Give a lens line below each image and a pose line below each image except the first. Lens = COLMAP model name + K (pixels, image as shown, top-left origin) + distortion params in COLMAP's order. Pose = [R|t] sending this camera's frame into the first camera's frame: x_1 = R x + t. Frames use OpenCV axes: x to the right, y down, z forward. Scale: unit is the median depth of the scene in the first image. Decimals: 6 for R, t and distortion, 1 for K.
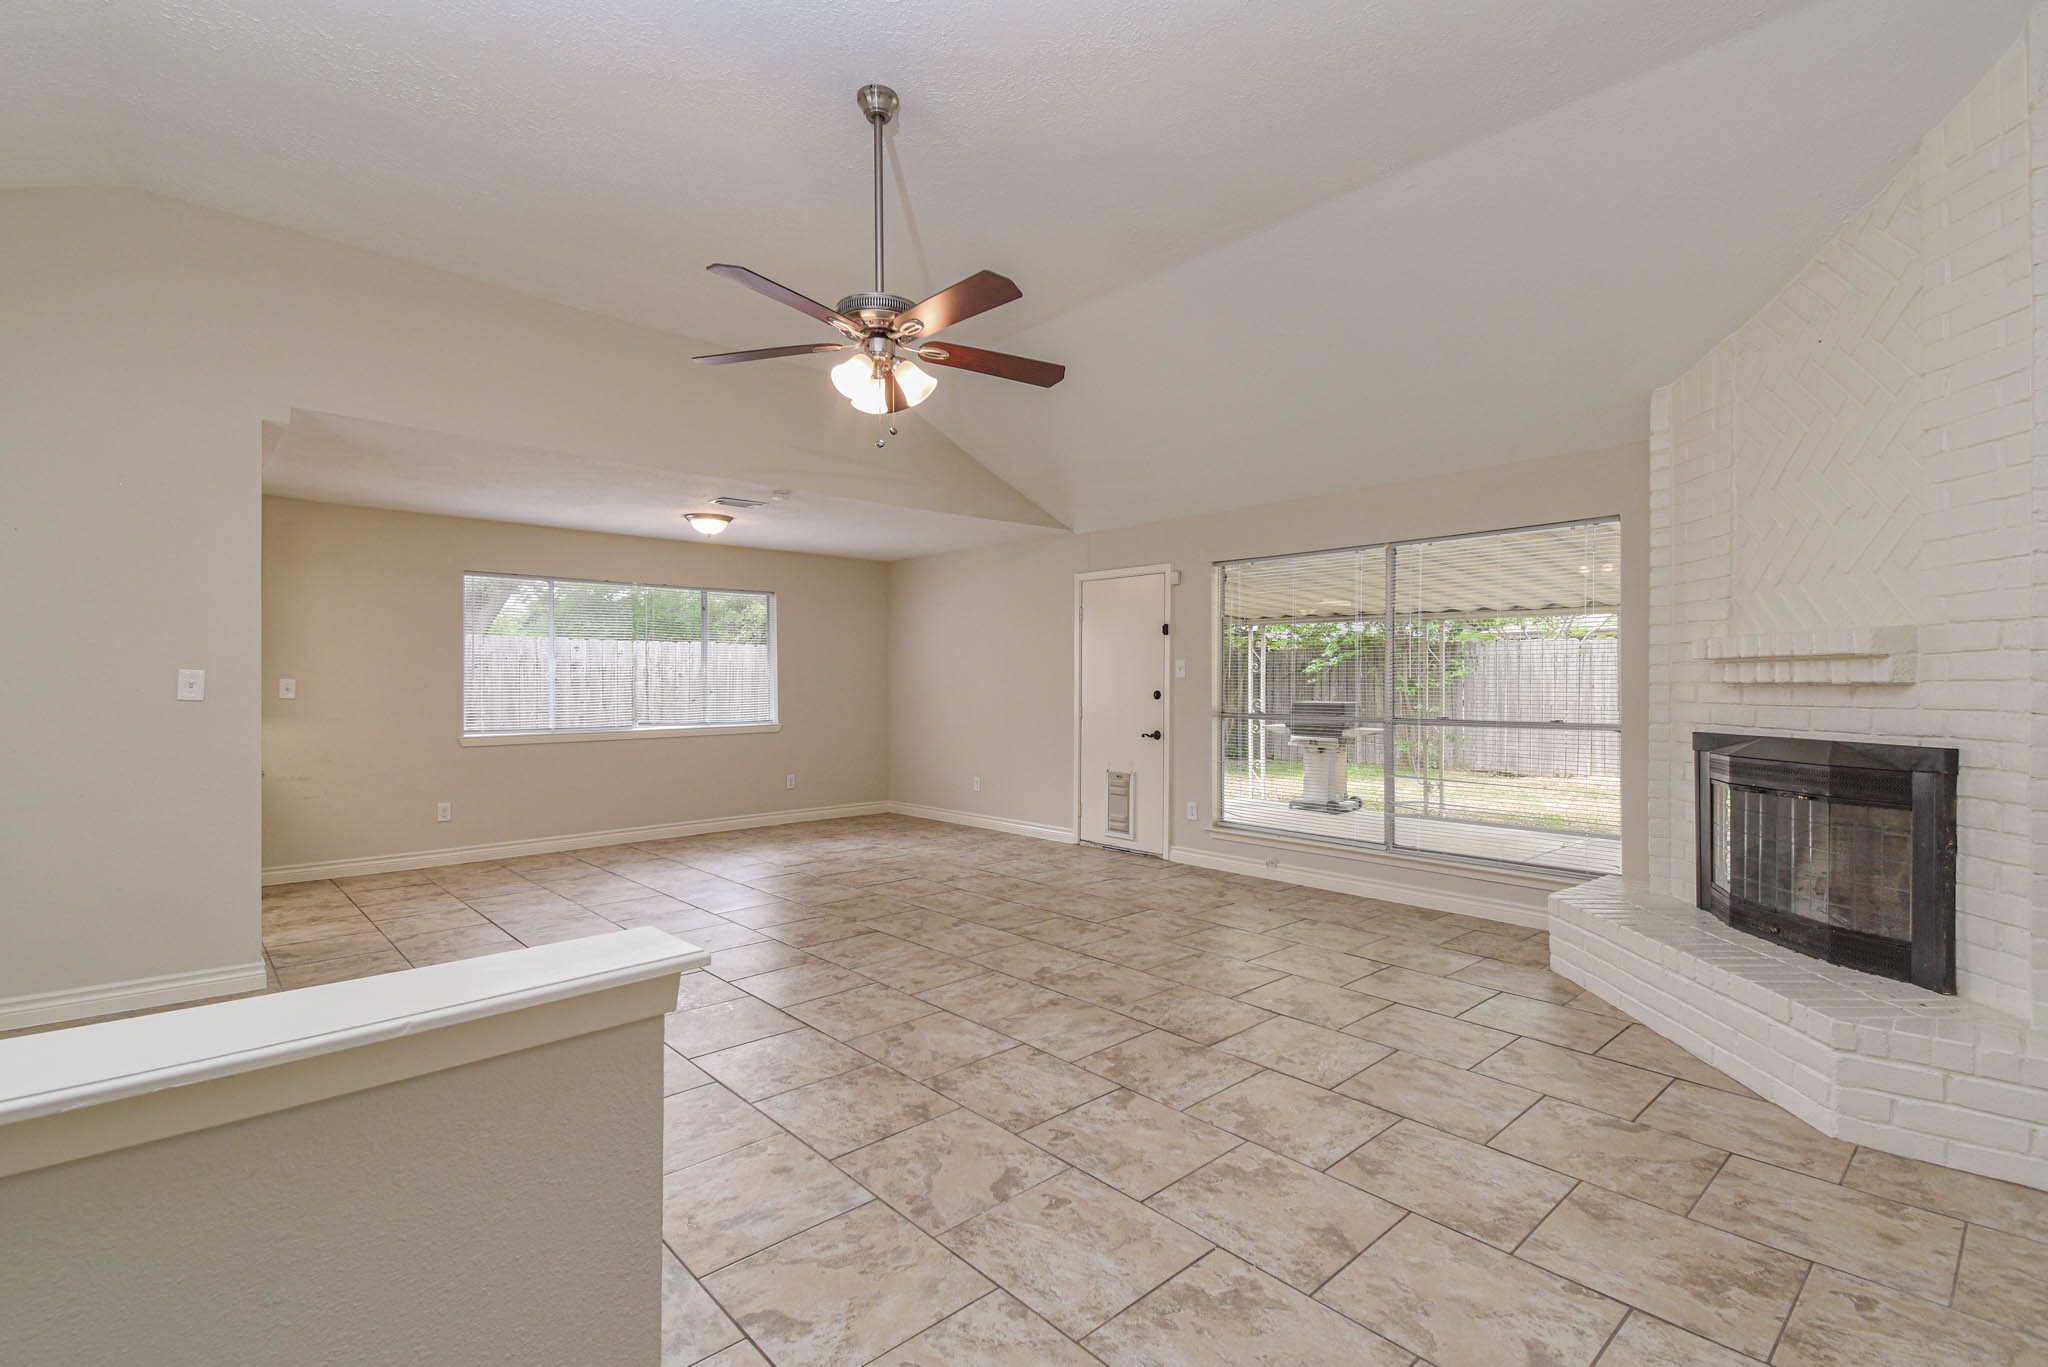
lens RADIAL K [[921.5, 0, 1016.1], [0, 921.5, 692.7], [0, 0, 1]] dist [0.044701, -0.028059]
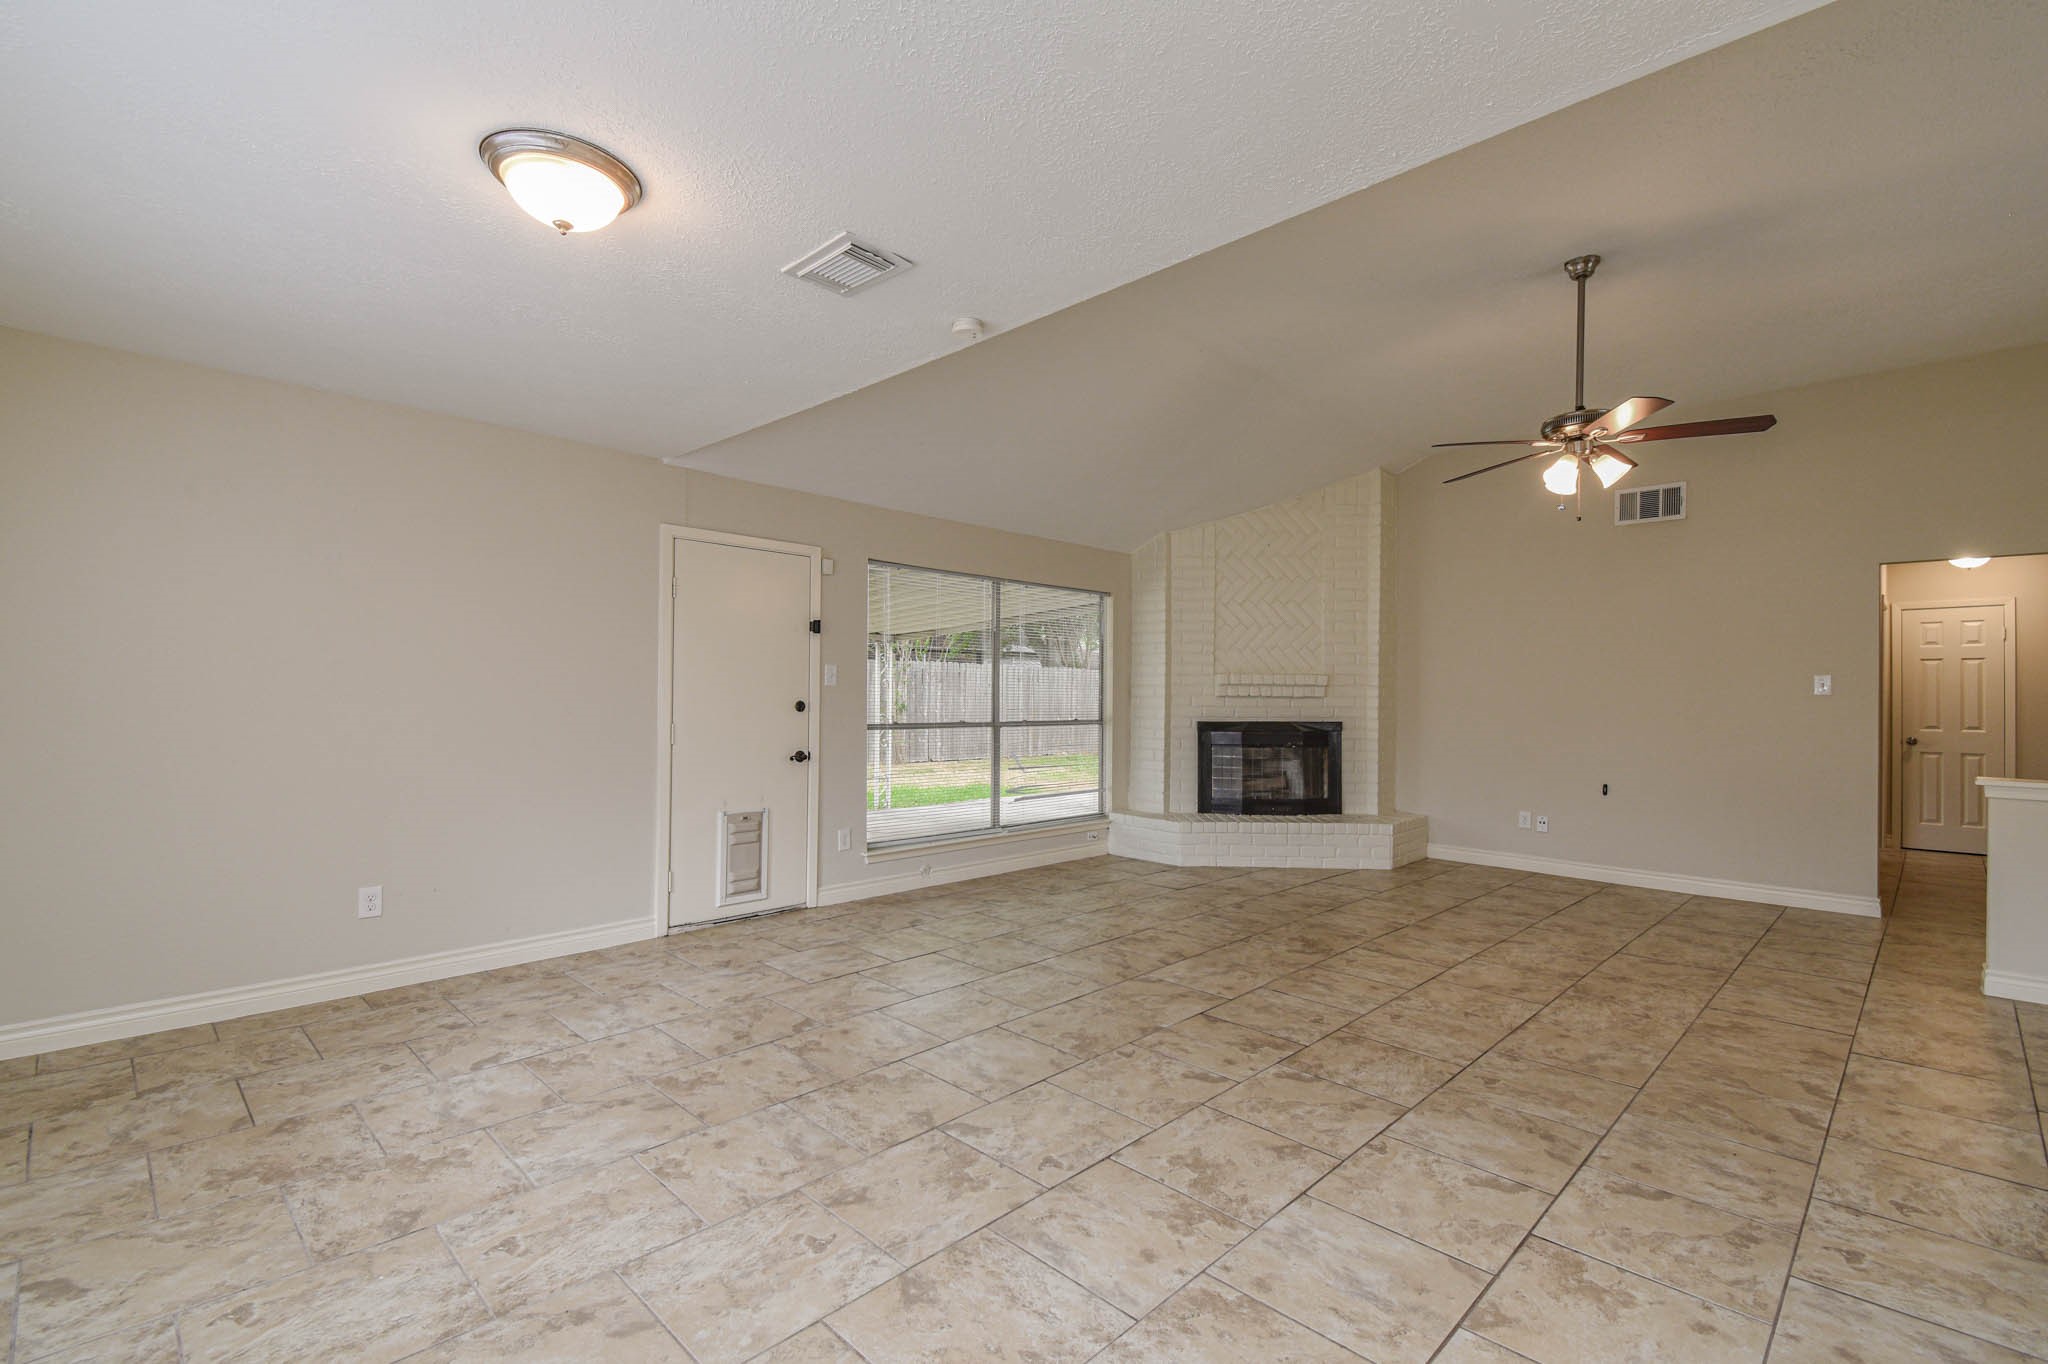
lens RADIAL K [[908.9, 0, 1025.5], [0, 908.9, 693.4], [0, 0, 1]] dist [0.045419, -0.027186]
pose [[-0.045346, 0.000545, 0.998971, -0.927645], [0.000501, 1.000000, -0.000523, -0.012099], [-0.998971, 0.000477, -0.045346, 1.199960]]
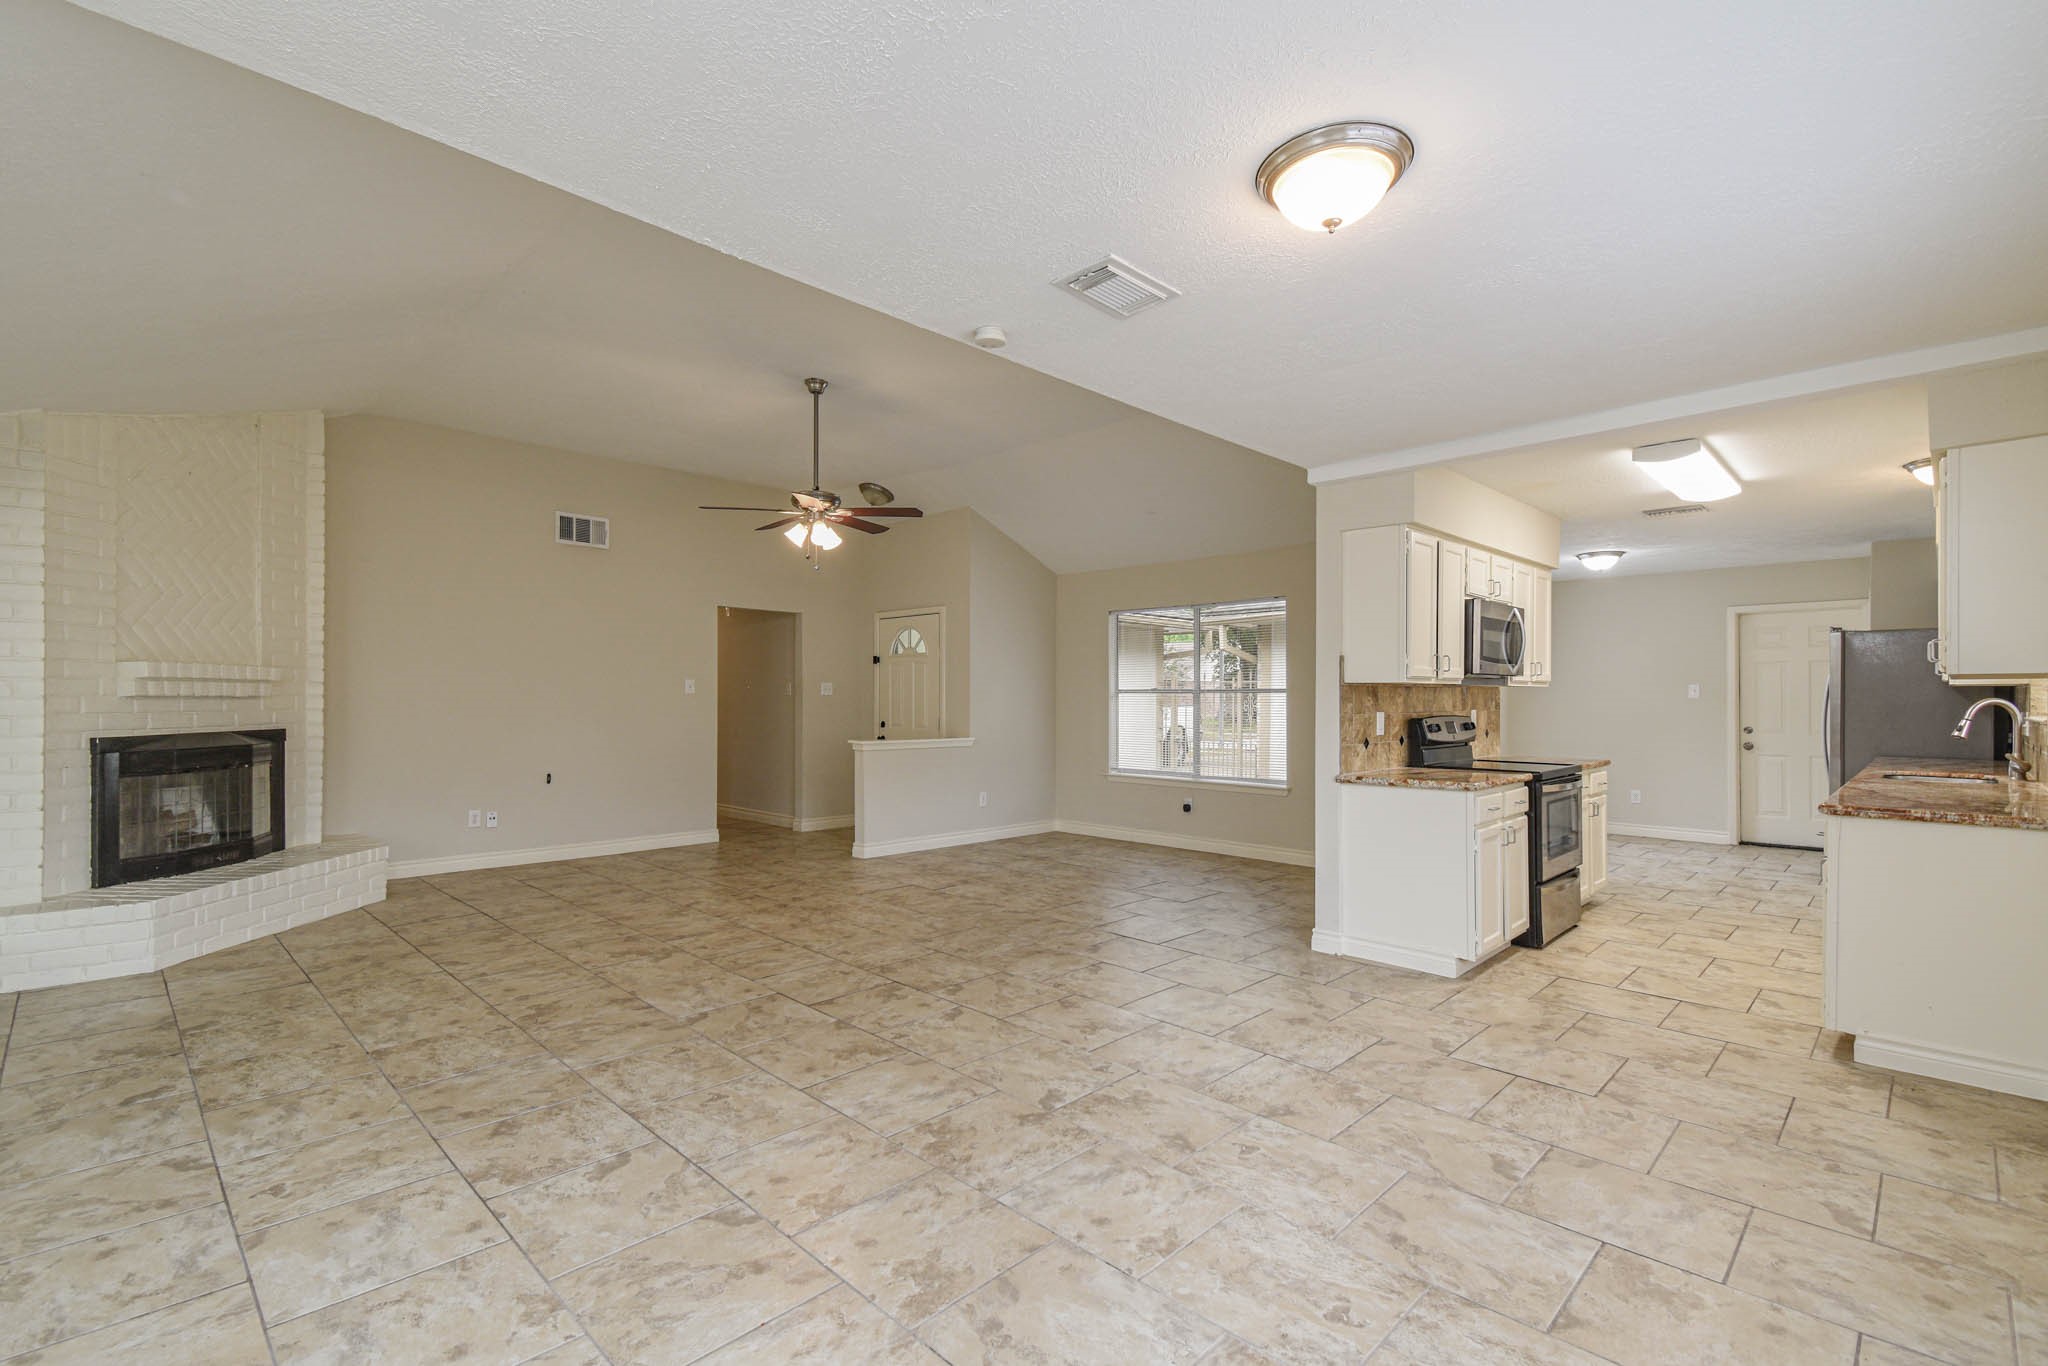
lens RADIAL K [[921.5, 0, 1016.1], [0, 921.5, 692.2], [0, 0, 1]] dist [0.044701, -0.028059]
pose [[-0.998954, -0.003742, -0.045565, -0.297948], [-0.003882, 0.999988, 0.002995, -0.019222], [0.045553, 0.003169, -0.998957, 1.842672]]
